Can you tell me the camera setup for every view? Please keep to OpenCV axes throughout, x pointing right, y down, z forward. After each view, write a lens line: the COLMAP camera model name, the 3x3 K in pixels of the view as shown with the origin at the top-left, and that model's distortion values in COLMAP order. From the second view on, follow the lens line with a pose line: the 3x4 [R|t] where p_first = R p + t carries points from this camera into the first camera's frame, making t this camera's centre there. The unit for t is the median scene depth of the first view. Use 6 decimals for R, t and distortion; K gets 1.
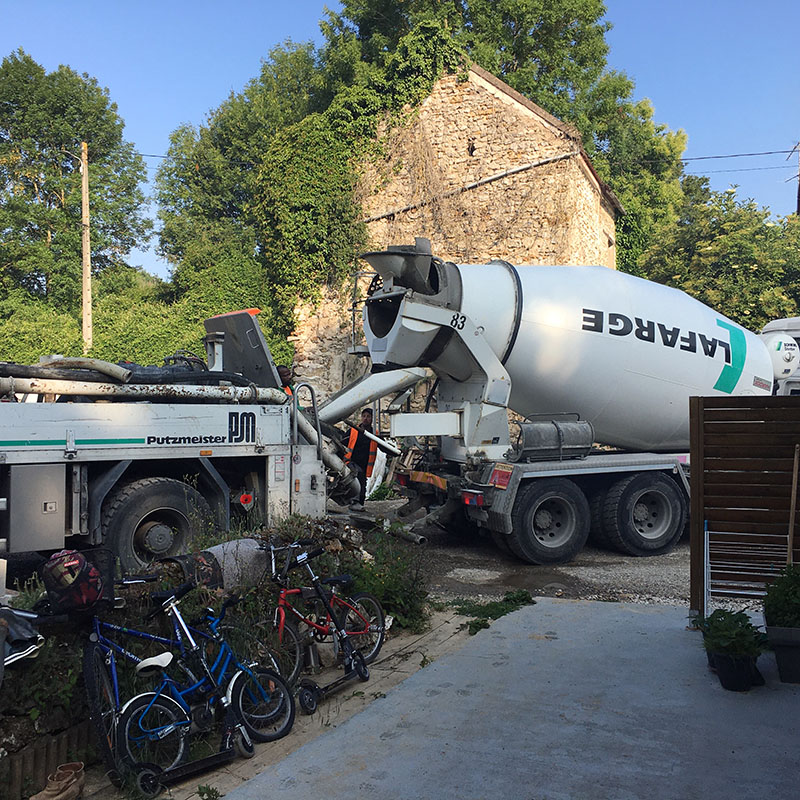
lens RADIAL K [[931.1, 0, 395.6], [0, 931.1, 397.4], [0, 0, 1]] dist [0.011614, 0.000000]
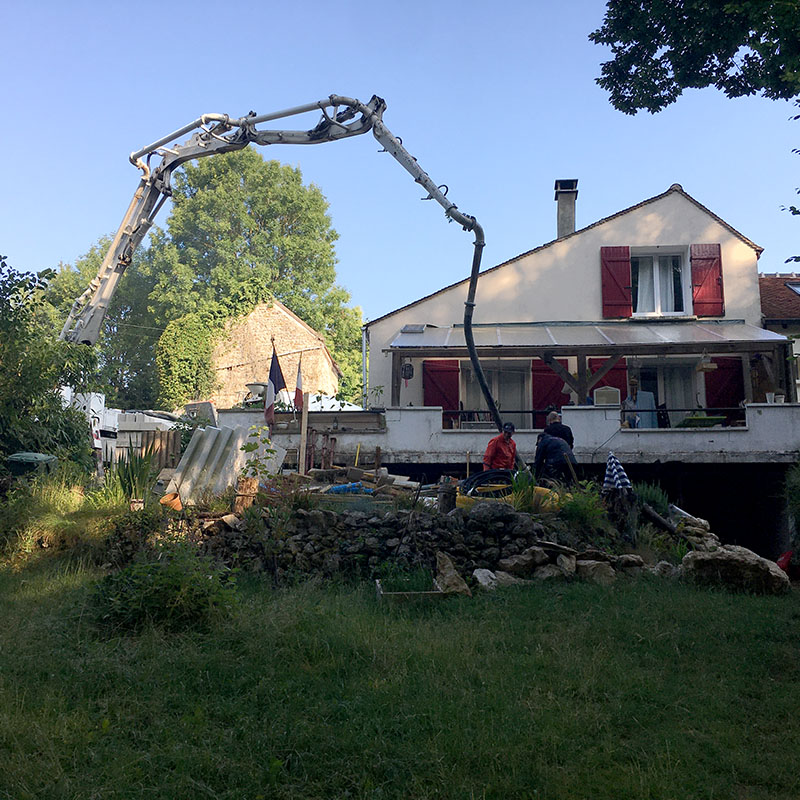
lens RADIAL K [[931.1, 0, 399.3], [0, 931.1, 399.9], [0, 0, 1]] dist [0.011614, 0.000000]
pose [[0.951689, 0.075532, 0.297629, -0.247800], [-0.027694, 0.986438, -0.161784, 0.184662], [-0.305812, 0.145725, 0.940874, -0.975052]]
